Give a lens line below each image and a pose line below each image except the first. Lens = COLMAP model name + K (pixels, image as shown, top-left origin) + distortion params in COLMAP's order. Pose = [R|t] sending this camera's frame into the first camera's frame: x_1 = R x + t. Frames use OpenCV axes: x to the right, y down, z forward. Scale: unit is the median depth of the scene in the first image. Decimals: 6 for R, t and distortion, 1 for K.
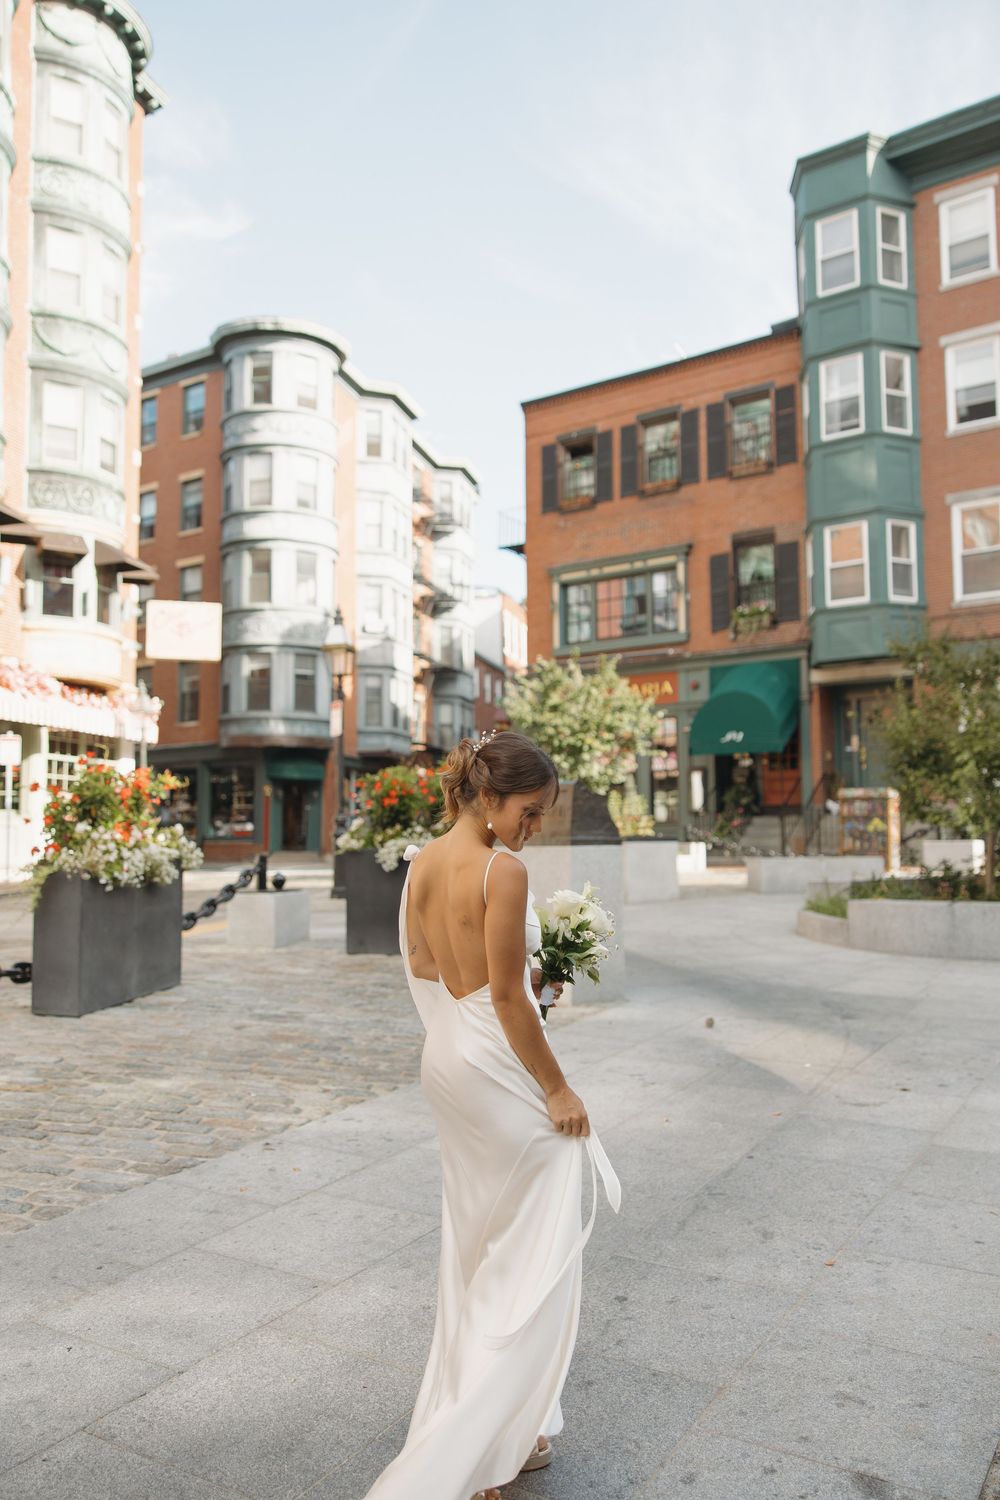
lens RADIAL K [[1241.4, 0, 500.0], [0, 1241.4, 750.0], [0, 0, 1]] dist [0.004635, 0.003130]
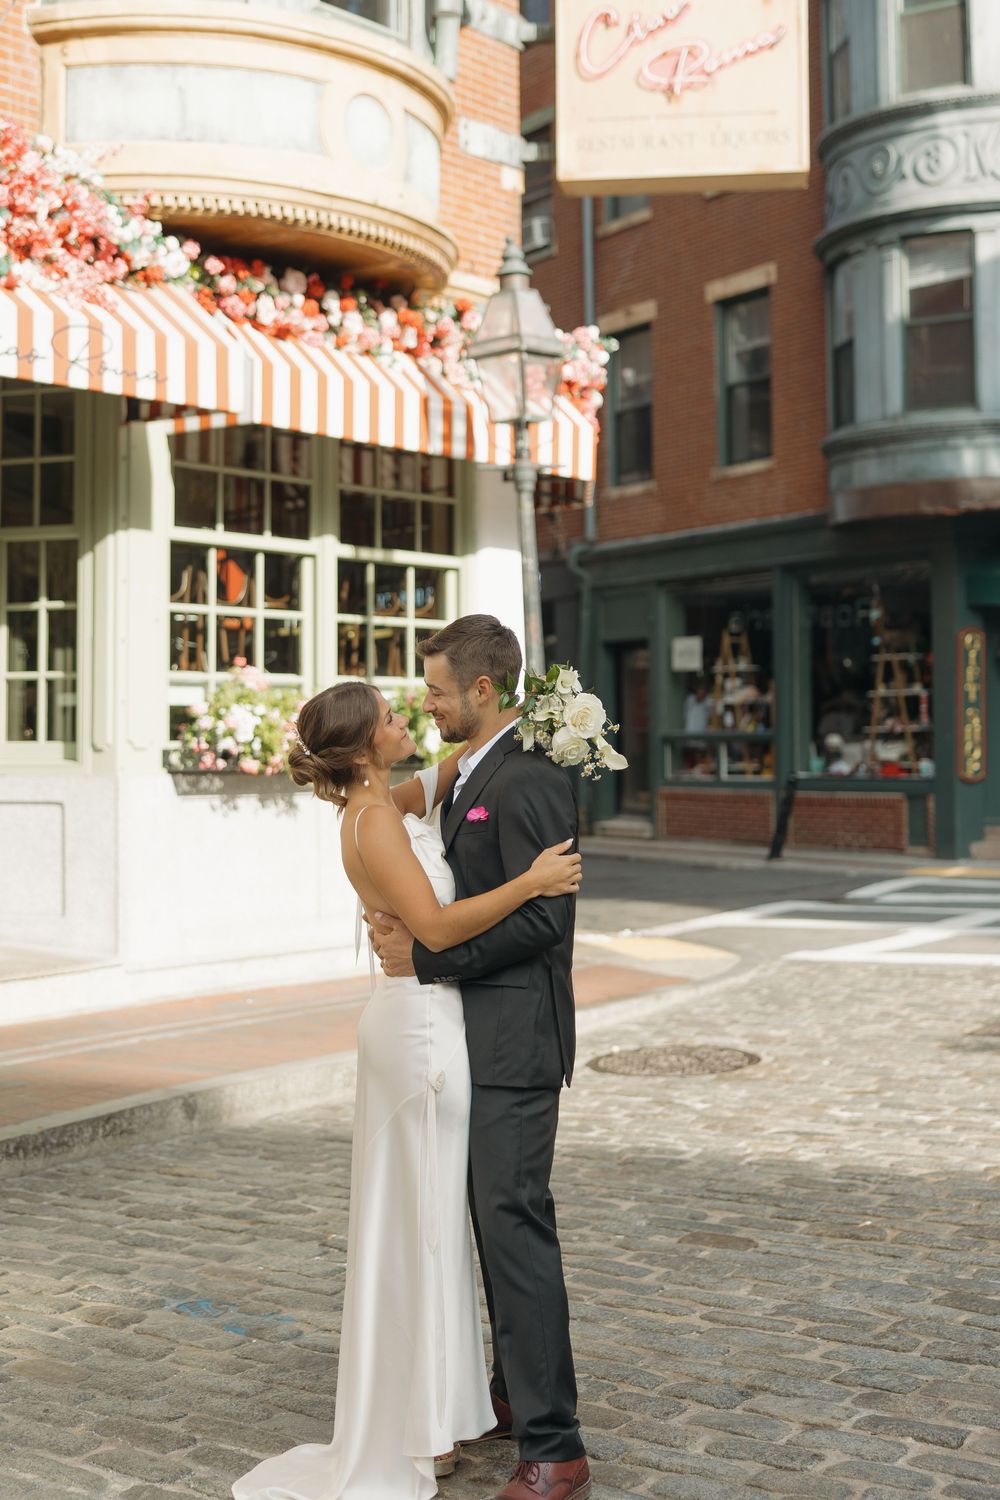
lens RADIAL K [[2151.0, 0, 500.3], [0, 2151.0, 649.3], [0, 0, 1]] dist [-0.012682, 0.004540]
pose [[0.927494, -0.019623, -0.373323, -0.087796], [0.032554, 0.999067, 0.028365, 0.012882], [0.372419, -0.038461, 0.927268, 0.408154]]
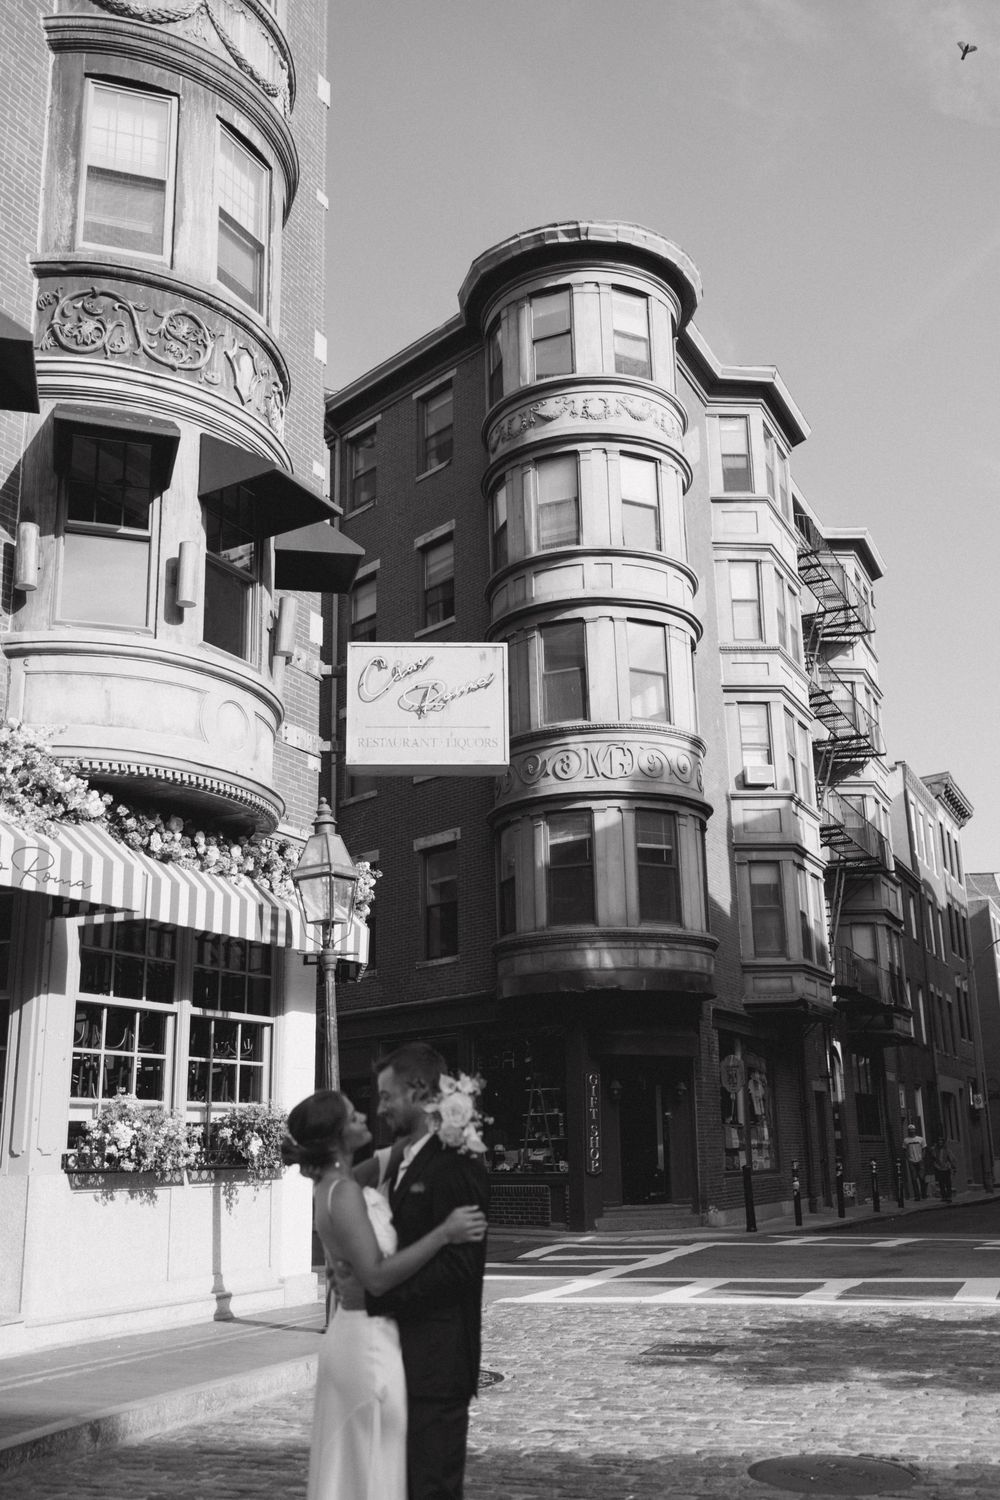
lens RADIAL K [[1426.6, 0, 501.1], [0, 1426.6, 789.5], [0, 0, 1]] dist [0.012462, 0.001928]
pose [[0.979521, -0.061593, -0.191689, -0.104714], [0.028267, 0.984698, -0.171959, 0.014361], [0.199348, 0.163019, 0.966274, 0.408296]]
